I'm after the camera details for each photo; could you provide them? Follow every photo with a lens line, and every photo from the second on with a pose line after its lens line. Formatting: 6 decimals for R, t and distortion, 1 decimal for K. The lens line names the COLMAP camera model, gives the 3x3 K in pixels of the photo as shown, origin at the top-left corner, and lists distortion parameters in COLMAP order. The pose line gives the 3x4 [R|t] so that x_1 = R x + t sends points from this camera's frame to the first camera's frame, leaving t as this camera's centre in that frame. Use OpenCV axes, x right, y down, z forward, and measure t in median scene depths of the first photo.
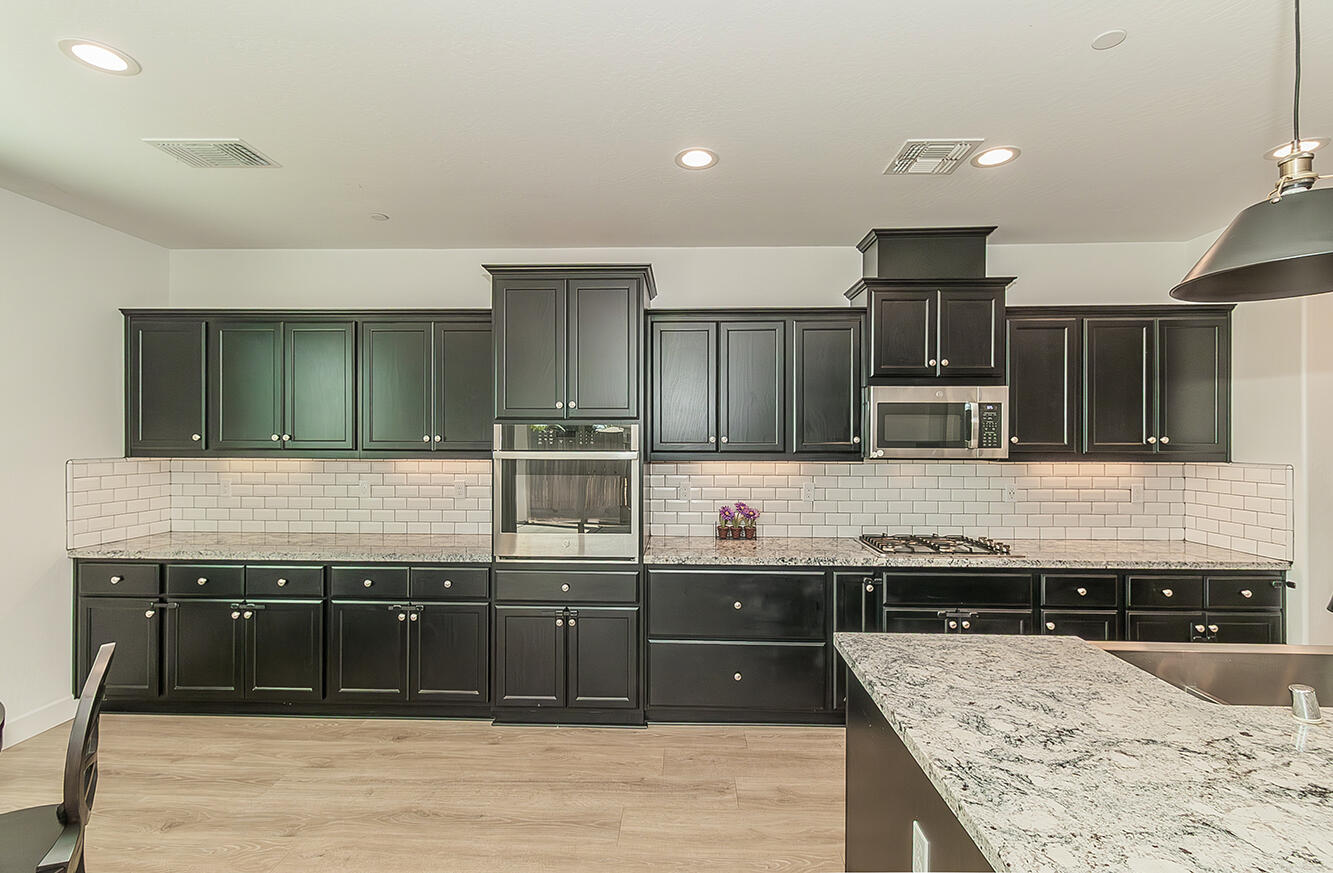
lens RADIAL K [[606.4, 0, 666.5], [0, 606.4, 436.5], [0, 0, 1]] dist [0.003248, 0.001276]
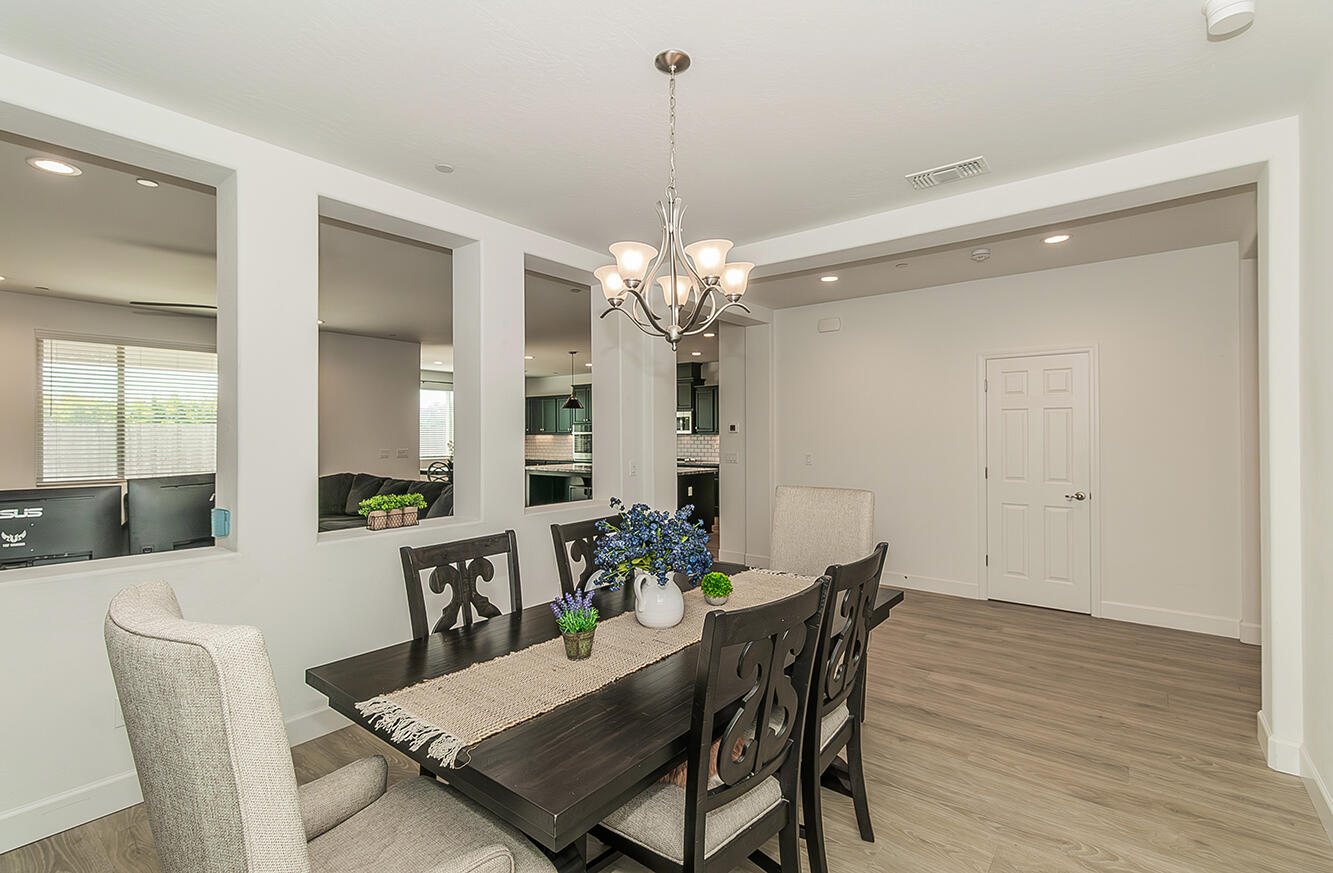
lens RADIAL K [[607.9, 0, 669.0], [0, 607.9, 431.0], [0, 0, 1]] dist [-0.001078, 0.000394]
pose [[0.801608, -0.008505, -0.597789, 2.458764], [0.005842, 0.999962, -0.006393, 0.041950], [0.597821, 0.001633, 0.801628, -1.701714]]
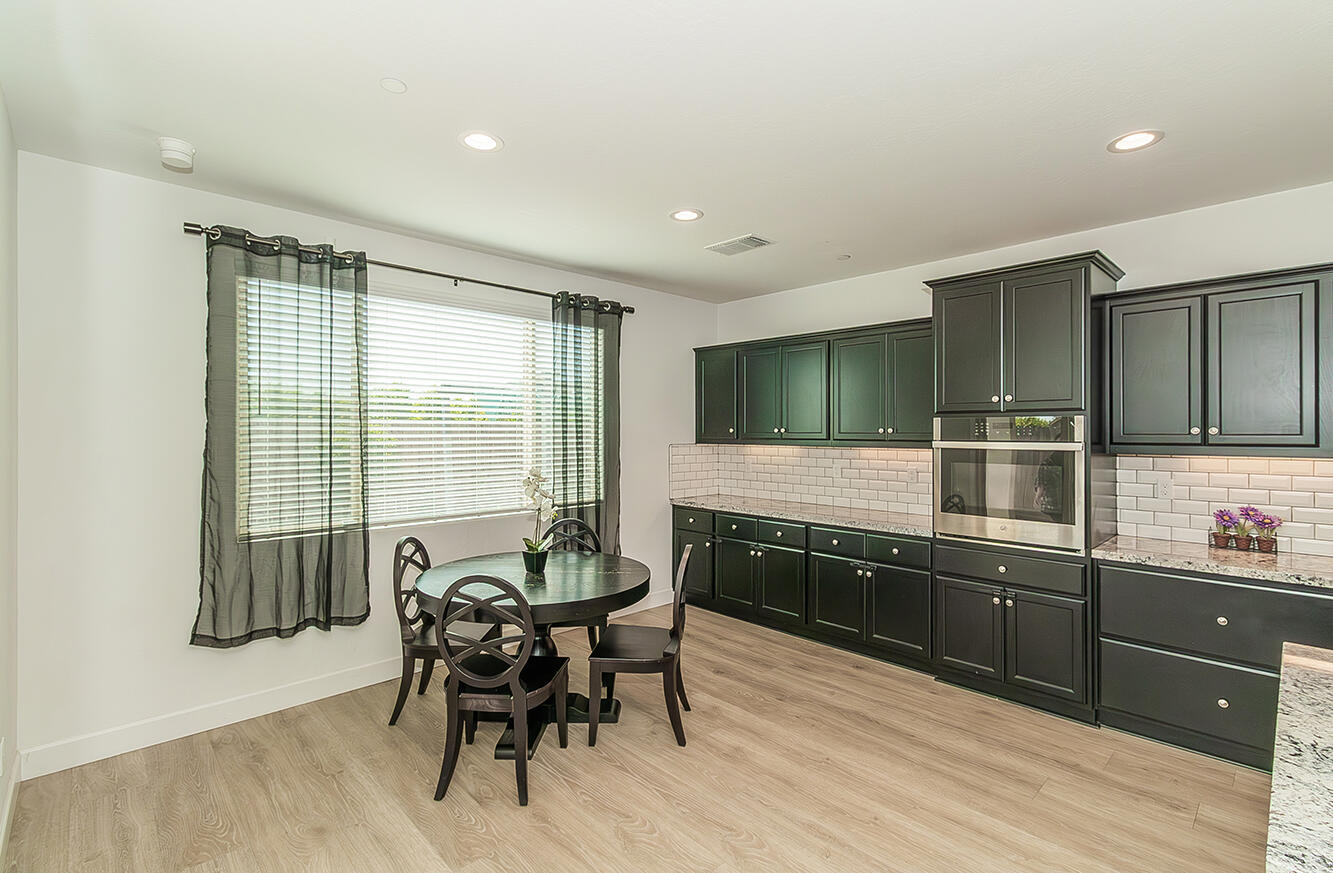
lens RADIAL K [[601.9, 0, 666.4], [0, 601.9, 430.9], [0, 0, 1]] dist [0.001941, 0.000654]
pose [[0.714873, -0.003005, -0.699248, 0.147575], [0.002350, 0.999995, -0.001894, 0.005389], [0.699250, -0.000290, 0.714877, -0.168765]]
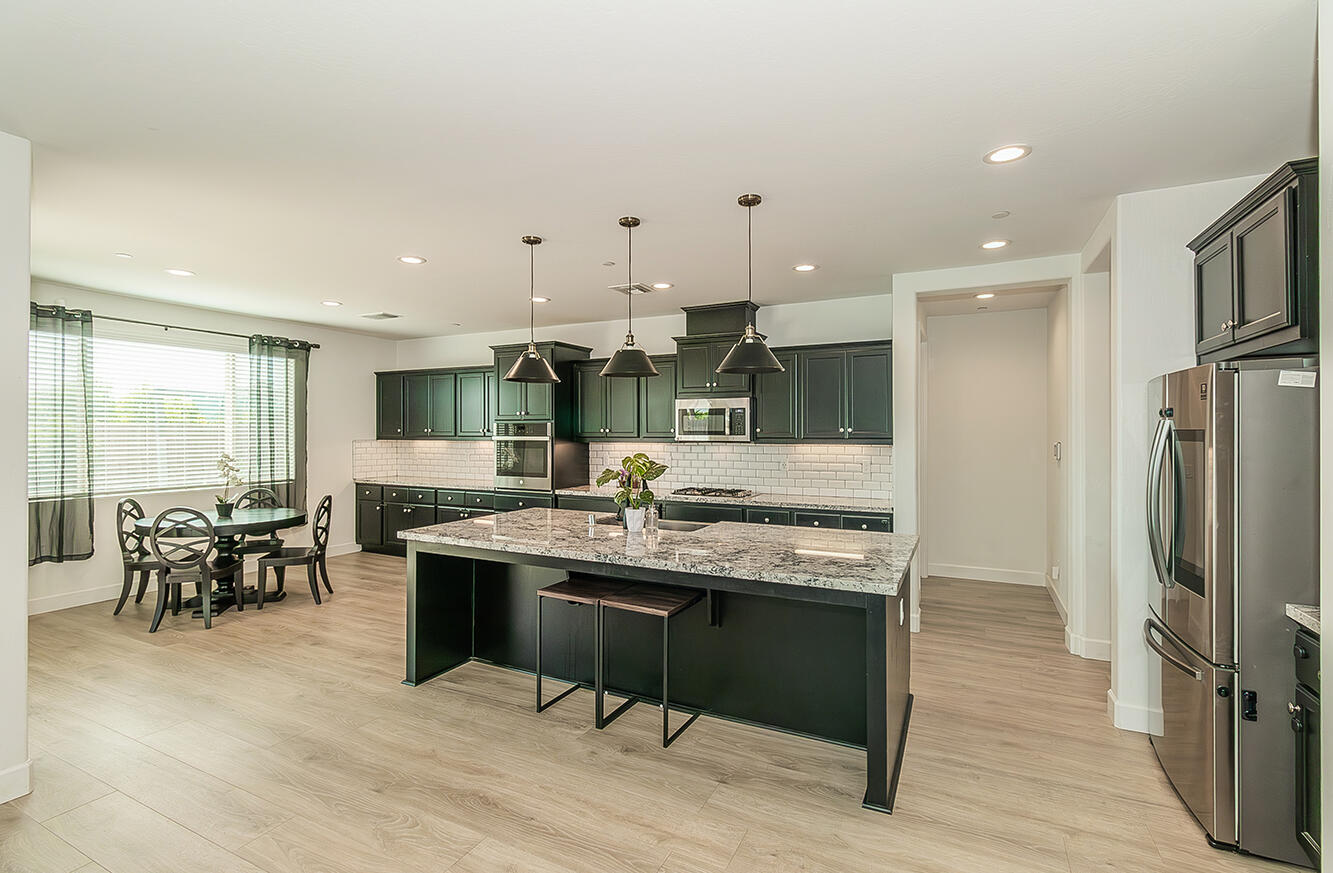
lens RADIAL K [[601.9, 0, 666.4], [0, 601.9, 430.9], [0, 0, 1]] dist [0.001941, 0.000654]
pose [[0.910056, -0.002877, -0.414475, 1.061444], [0.002458, 0.999996, -0.001543, 0.009810], [0.414477, 0.000386, 0.910060, -0.598587]]
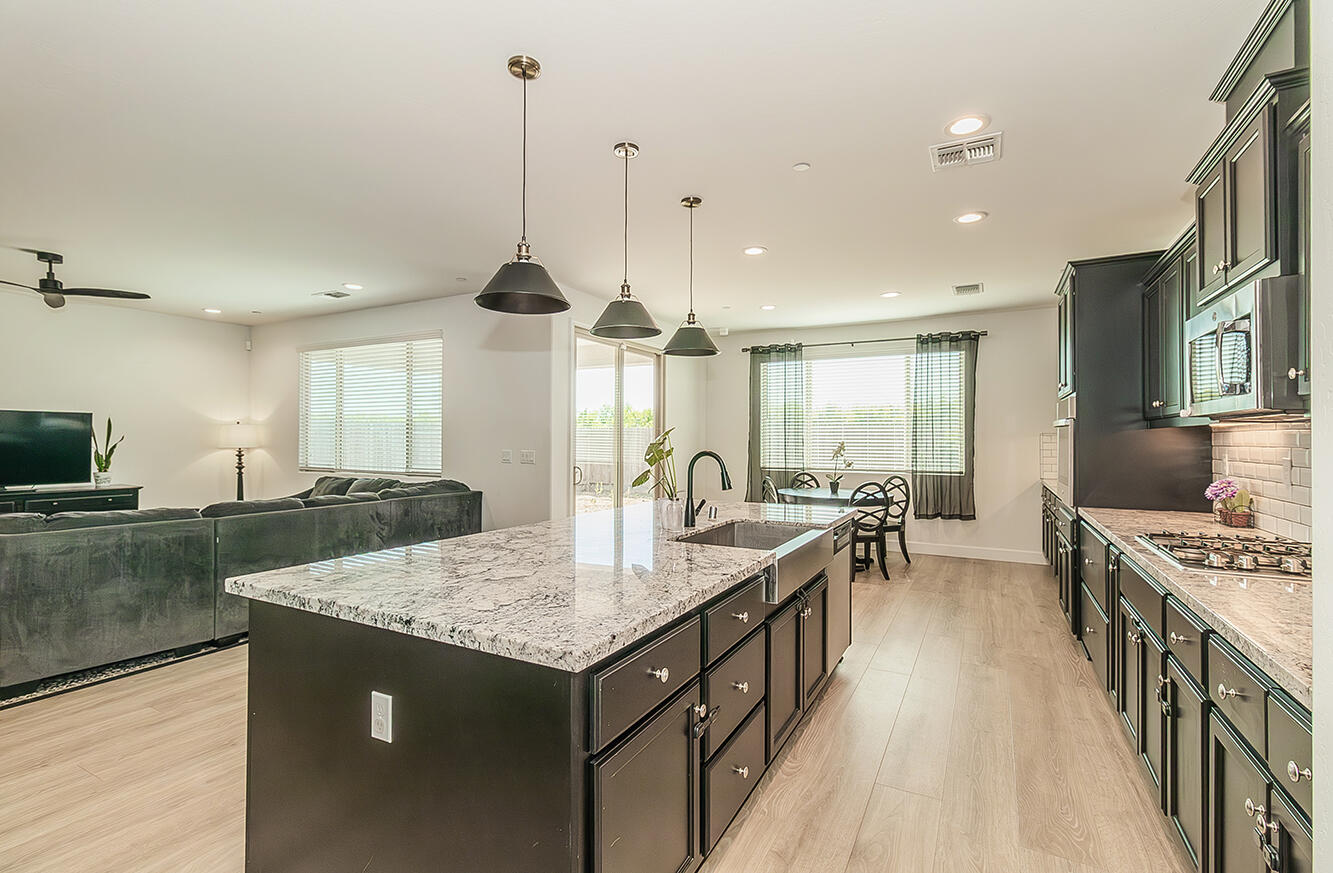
lens RADIAL K [[599.5, 0, 670.8], [0, 599.5, 435.1], [0, 0, 1]] dist [-0.001489, 0.000408]
pose [[-0.437824, -0.010540, -0.898999, 1.320560], [-0.003463, 0.999944, -0.010037, 0.068723], [0.899054, -0.001281, -0.437836, 0.775504]]
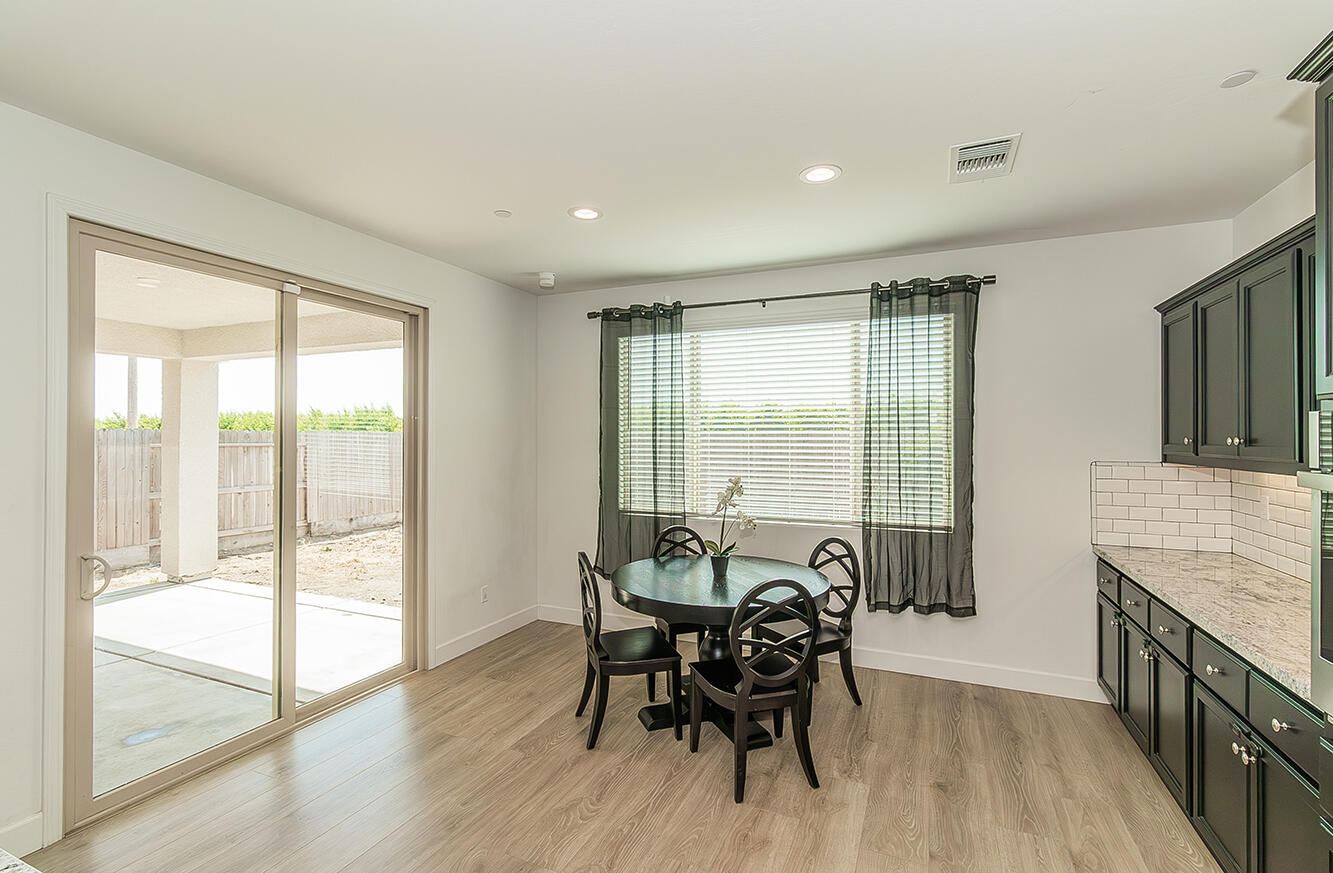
lens RADIAL K [[607.9, 0, 669.0], [0, 607.9, 431.0], [0, 0, 1]] dist [-0.001078, 0.000394]
pose [[-0.370443, -0.004922, -0.928842, 0.314231], [0.001057, 0.999983, -0.005721, -0.010862], [0.928854, -0.003101, -0.370432, 0.703602]]
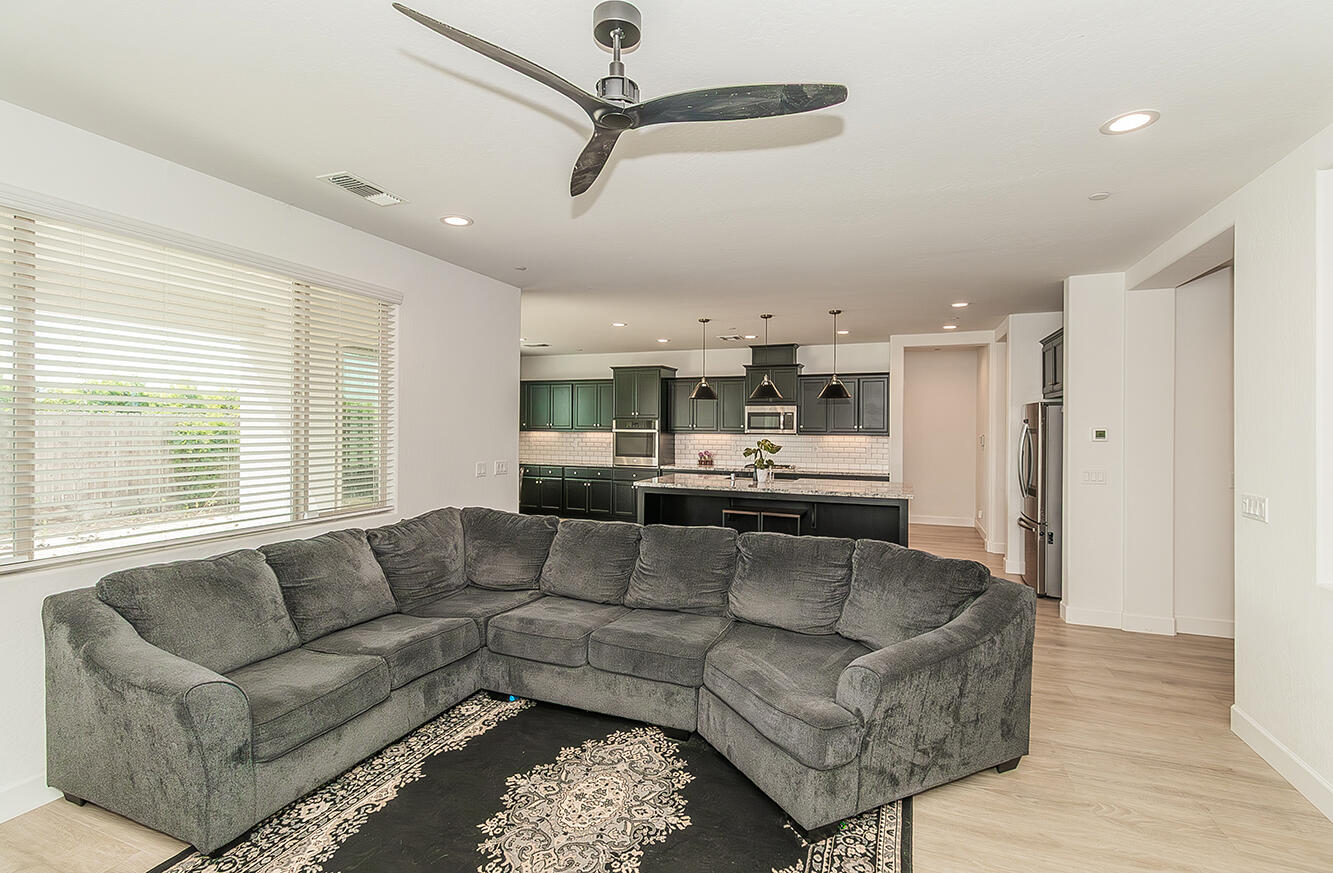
lens RADIAL K [[601.9, 0, 666.4], [0, 601.9, 430.9], [0, 0, 1]] dist [0.001941, 0.000654]
pose [[0.942428, 0.007352, -0.334327, 0.921908], [-0.004540, 0.999947, 0.009193, 0.003138], [0.334377, -0.007146, 0.942412, -1.646445]]
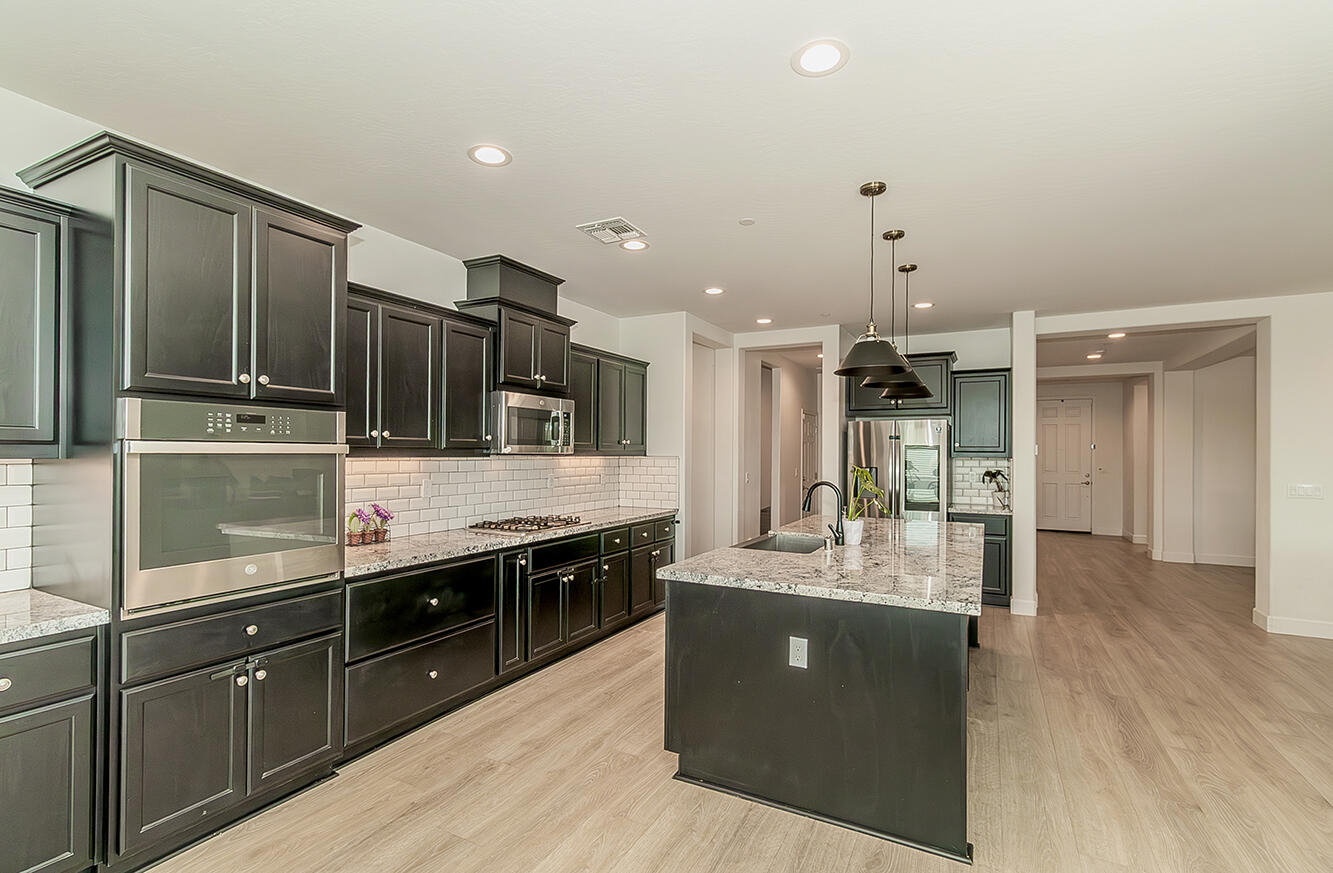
lens RADIAL K [[603.2, 0, 665.5], [0, 603.2, 452.0], [0, 0, 1]] dist [-0.000555, 0.000027]
pose [[0.438703, 0.001698, 0.898630, -0.575623], [-0.005405, 0.999985, 0.000749, 0.030859], [-0.898616, -0.005186, 0.438706, 0.226179]]
